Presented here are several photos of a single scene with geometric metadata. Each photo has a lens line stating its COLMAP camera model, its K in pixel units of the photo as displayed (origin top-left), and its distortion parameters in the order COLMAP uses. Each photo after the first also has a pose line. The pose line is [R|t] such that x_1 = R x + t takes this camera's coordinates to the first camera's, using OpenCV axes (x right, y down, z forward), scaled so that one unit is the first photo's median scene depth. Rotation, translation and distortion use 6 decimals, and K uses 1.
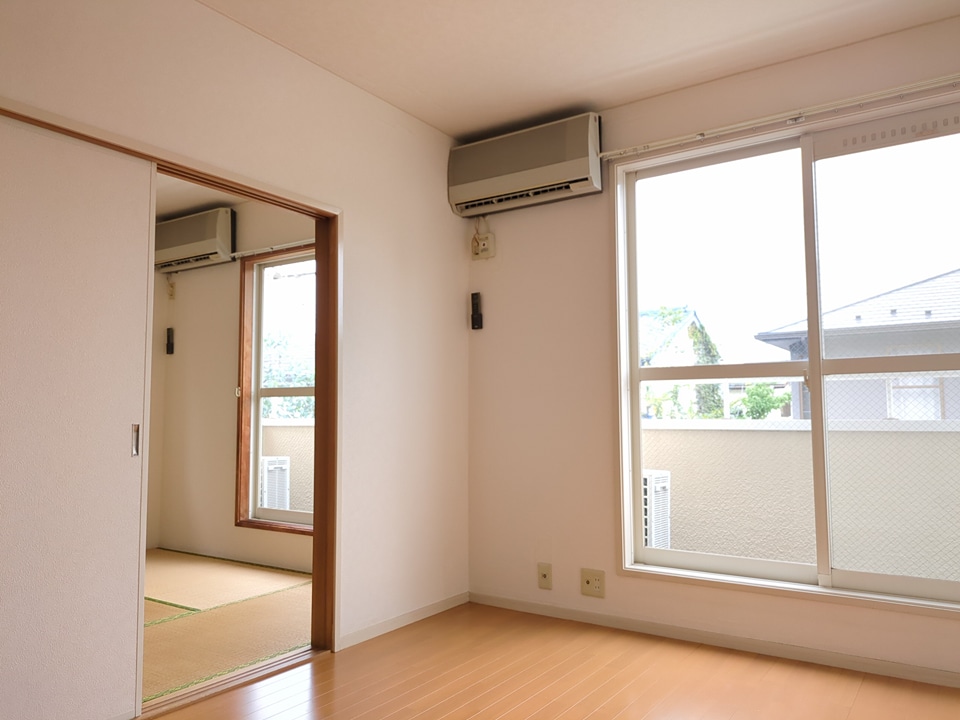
lens RADIAL K [[722.9, 0, 486.3], [0, 722.9, 365.6], [0, 0, 1]] dist [0.027200, -0.011746]
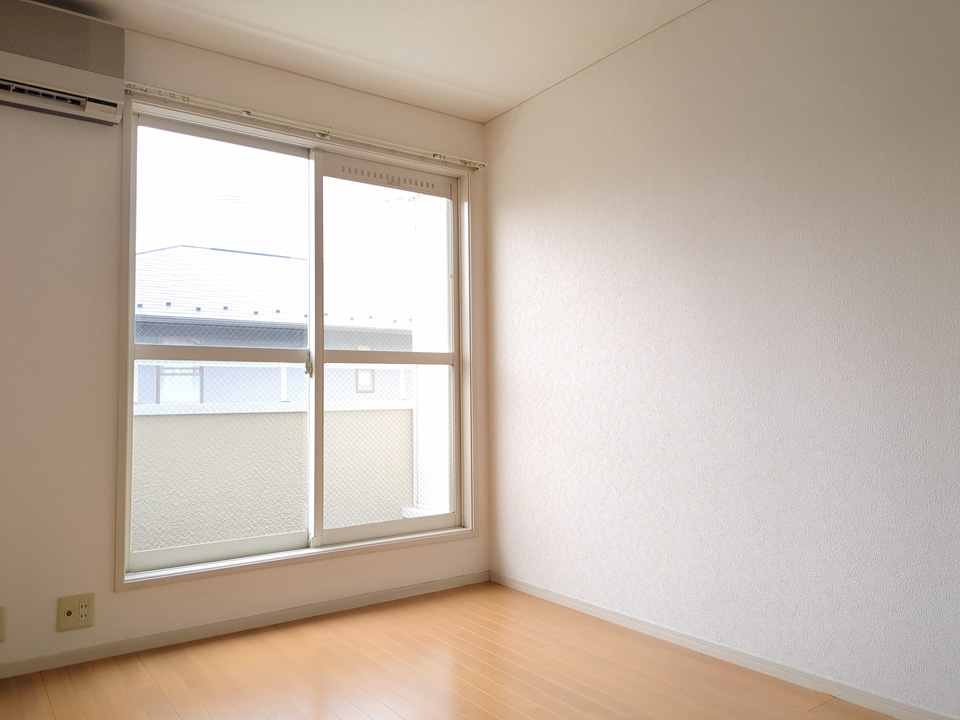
lens RADIAL K [[722.9, 0, 481.5], [0, 722.9, 353.8], [0, 0, 1]] dist [0.027200, -0.011746]
pose [[0.339442, 0.057888, 0.938844, -0.451335], [-0.056368, 0.997563, -0.041129, 0.027111], [-0.938937, -0.038960, 0.341878, 0.318240]]
